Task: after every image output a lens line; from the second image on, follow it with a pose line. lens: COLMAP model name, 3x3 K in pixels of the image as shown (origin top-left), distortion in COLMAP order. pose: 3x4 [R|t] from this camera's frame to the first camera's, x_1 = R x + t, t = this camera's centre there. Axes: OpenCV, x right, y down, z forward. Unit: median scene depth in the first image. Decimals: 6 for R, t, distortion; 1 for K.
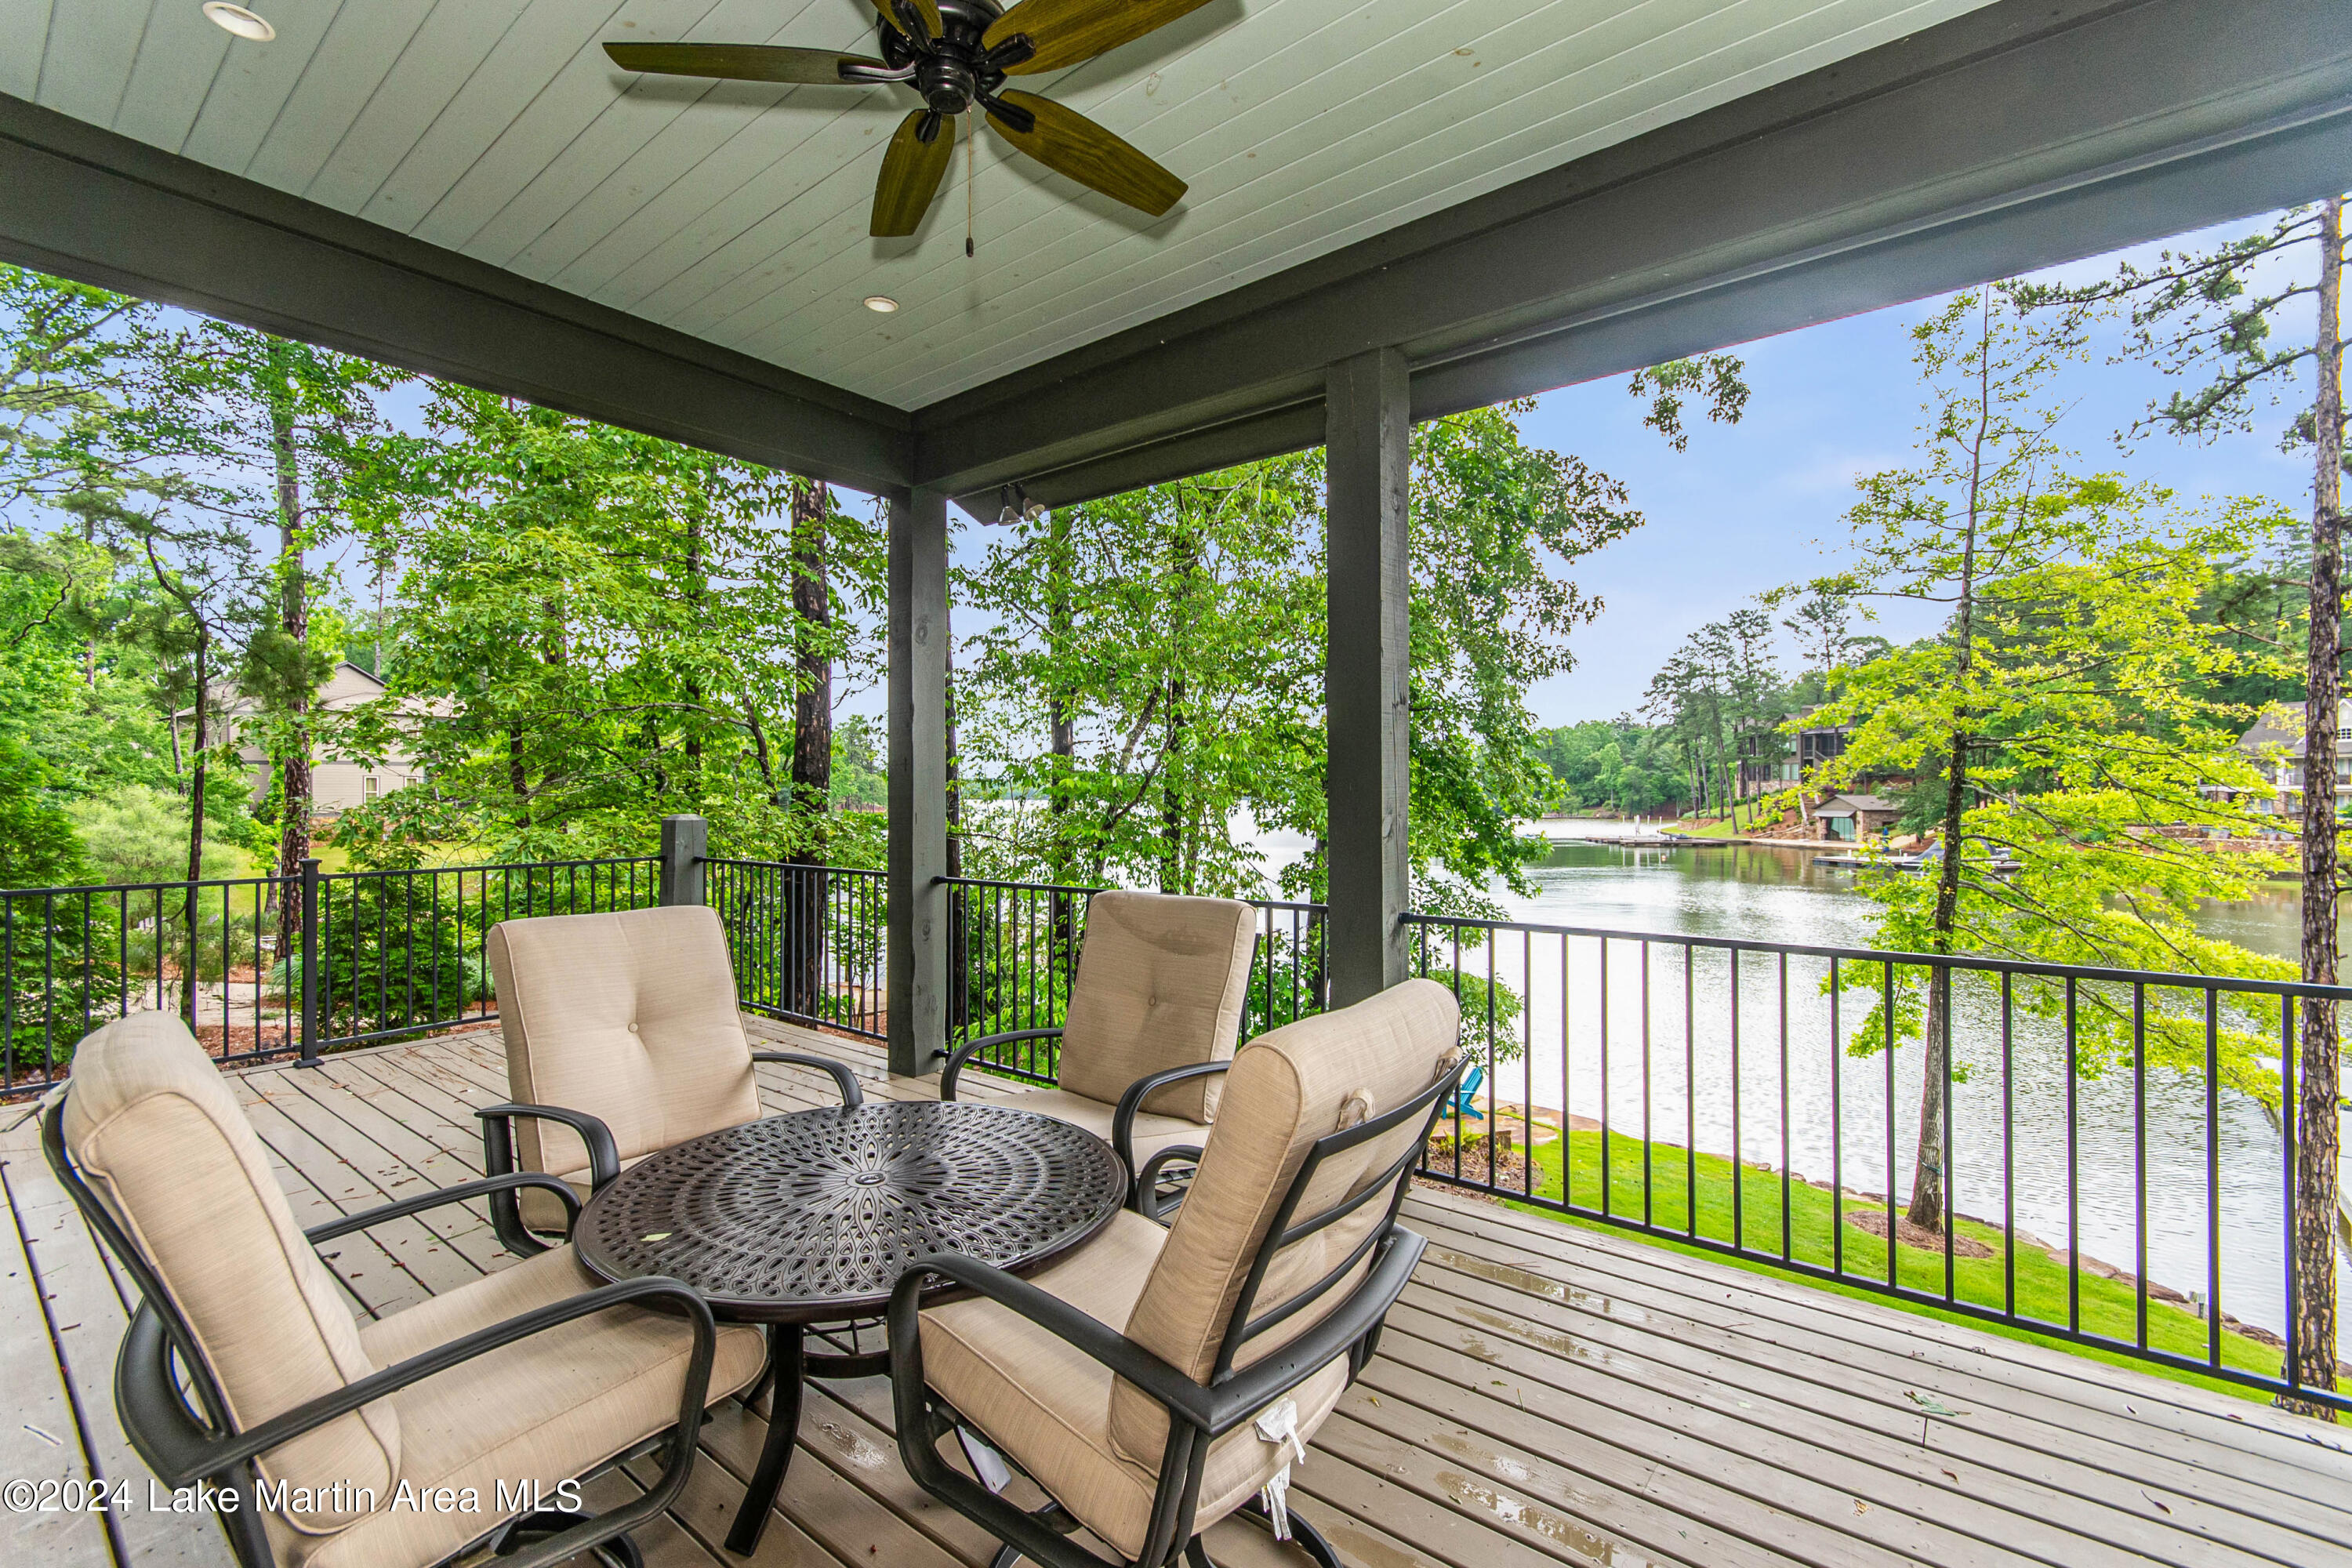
lens RADIAL K [[1033.7, 0, 1149.8], [0, 1033.7, 789.8], [0, 0, 1]] dist [0.002476, 0.000368]
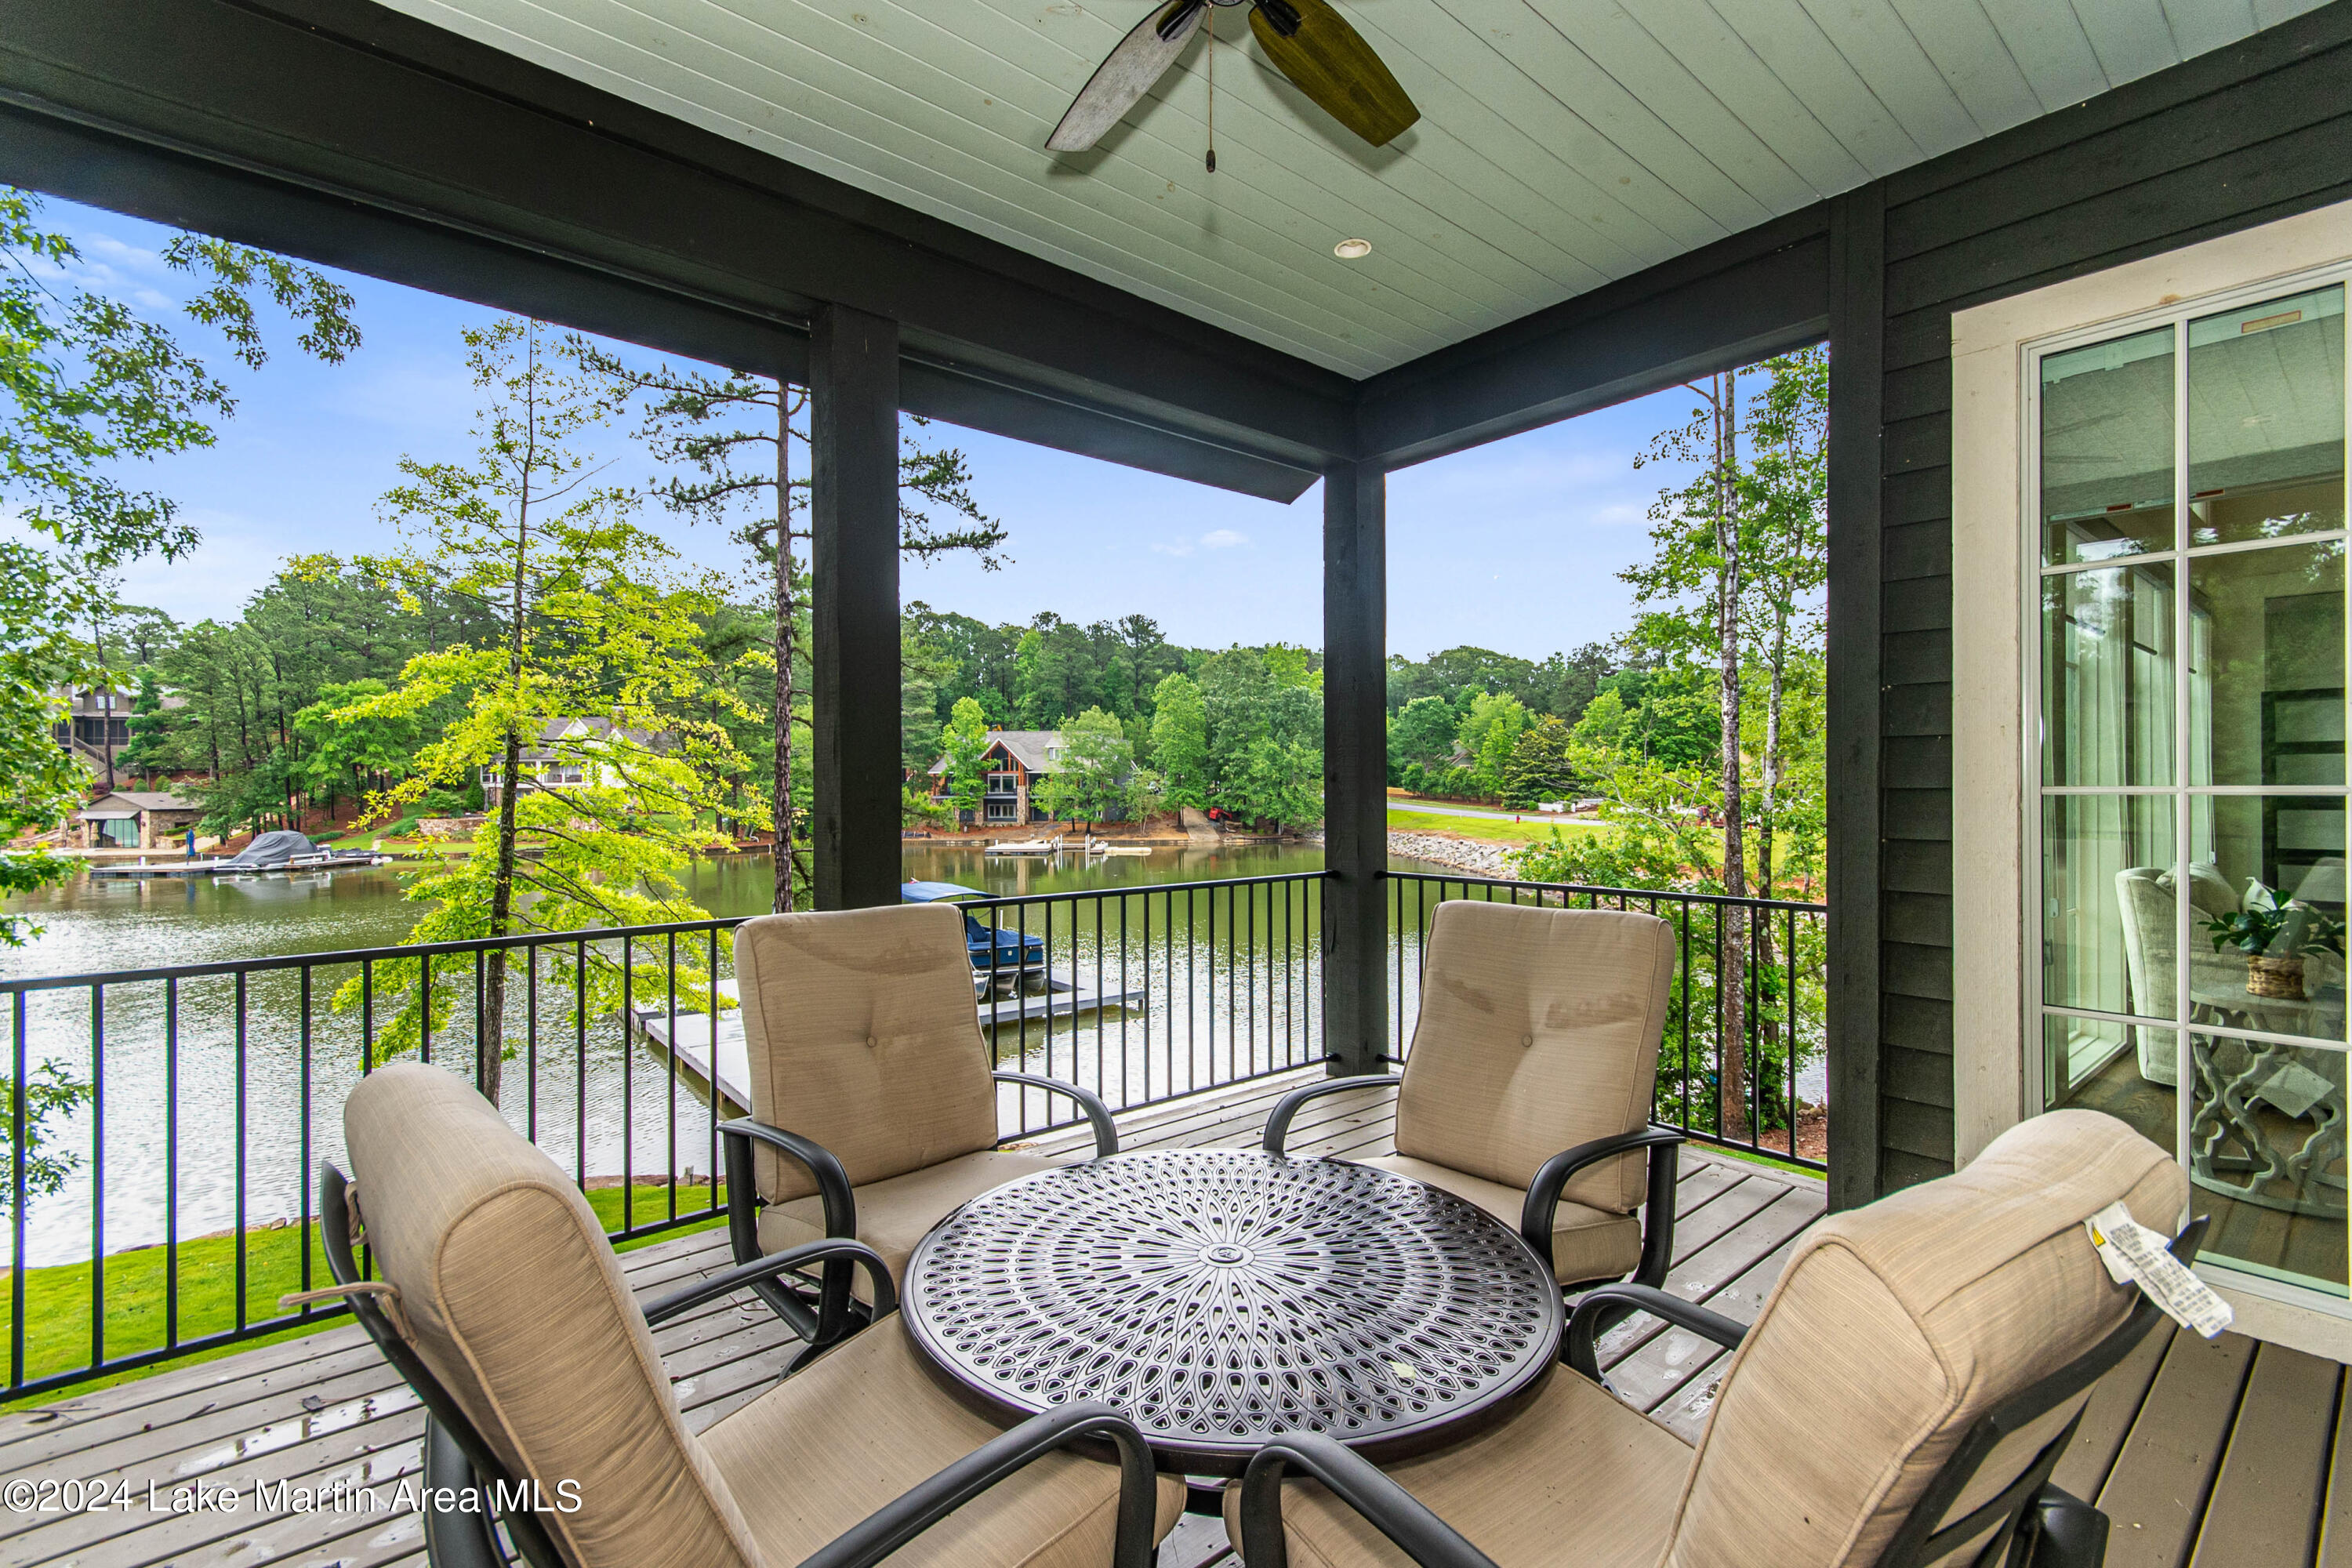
lens RADIAL K [[1052.9, 0, 1172.8], [0, 1052.9, 784.7], [0, 0, 1]] dist [0.003476, 0.000359]
pose [[0.177163, 0.002308, 0.984179, -0.162194], [-0.000837, 0.999997, -0.002194, 0.000786], [-0.984181, -0.000435, 0.177164, 0.134139]]
